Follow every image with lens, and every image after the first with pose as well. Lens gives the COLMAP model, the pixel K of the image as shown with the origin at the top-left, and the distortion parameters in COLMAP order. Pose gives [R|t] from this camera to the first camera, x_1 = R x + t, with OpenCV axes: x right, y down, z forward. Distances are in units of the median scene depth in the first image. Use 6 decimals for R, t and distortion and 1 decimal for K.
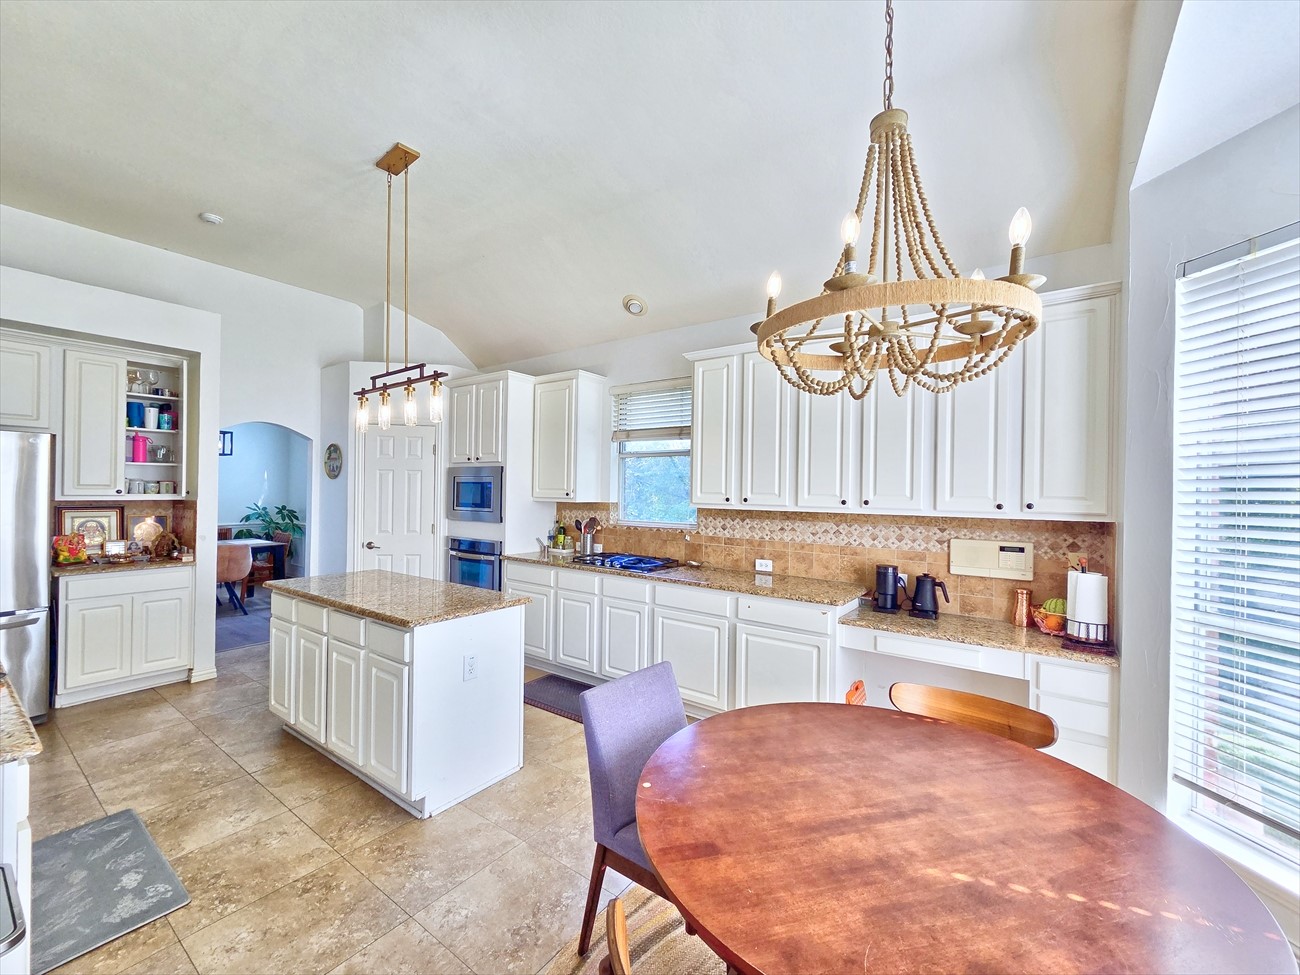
lens RADIAL K [[532.9, 0, 644.0], [0, 532.9, 490.2], [0, 0, 1]] dist [-0.000493, -0.000525]
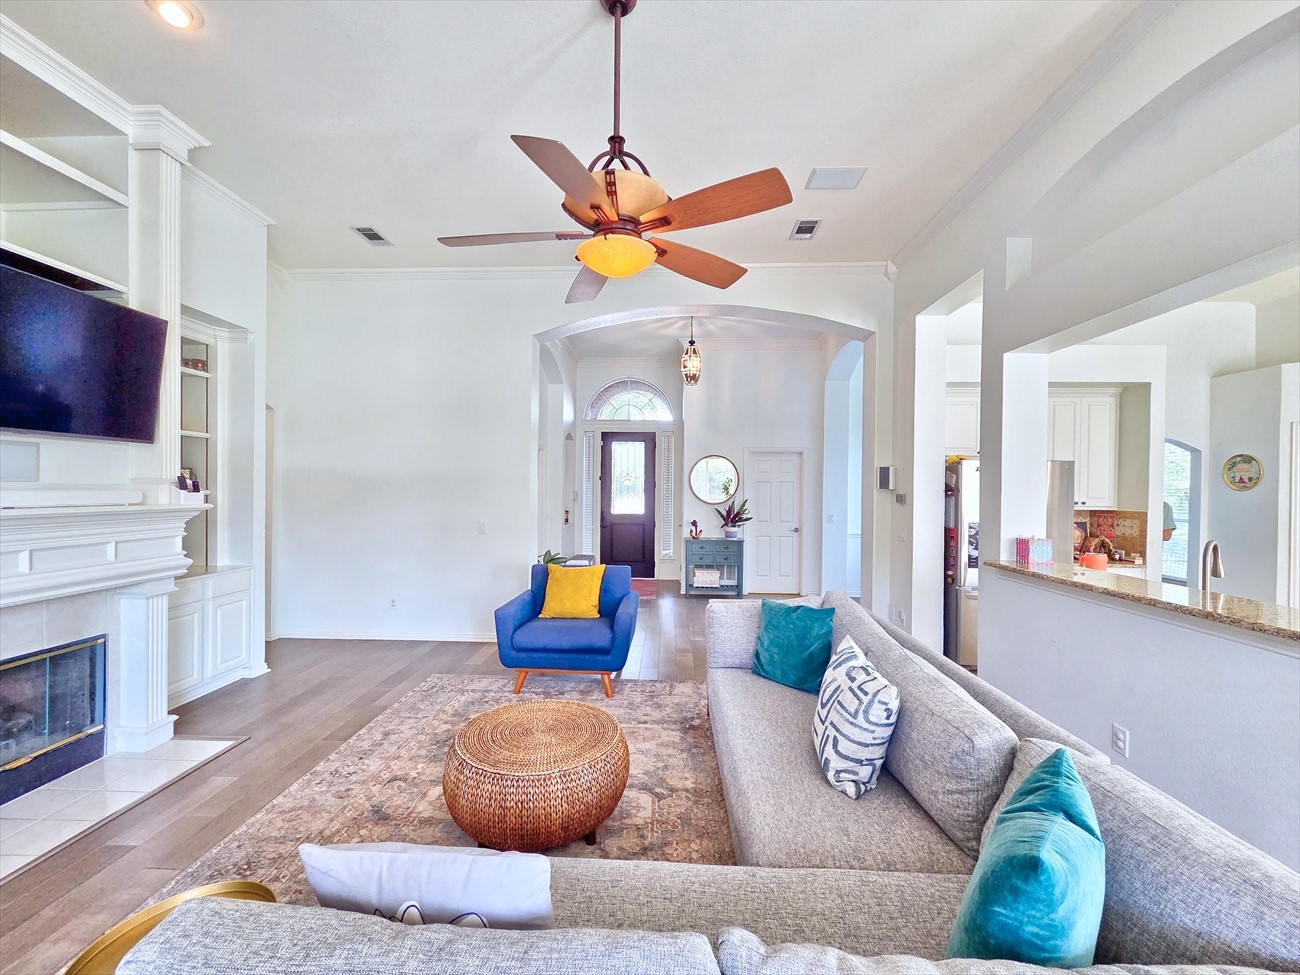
lens RADIAL K [[532.9, 0, 644.0], [0, 532.9, 490.2], [0, 0, 1]] dist [-0.000493, -0.000525]
pose [[0.553699, -0.002160, -0.832714, -0.490431], [-0.005336, 0.999967, -0.006142, -0.014068], [0.832700, 0.007844, 0.553669, -0.543277]]
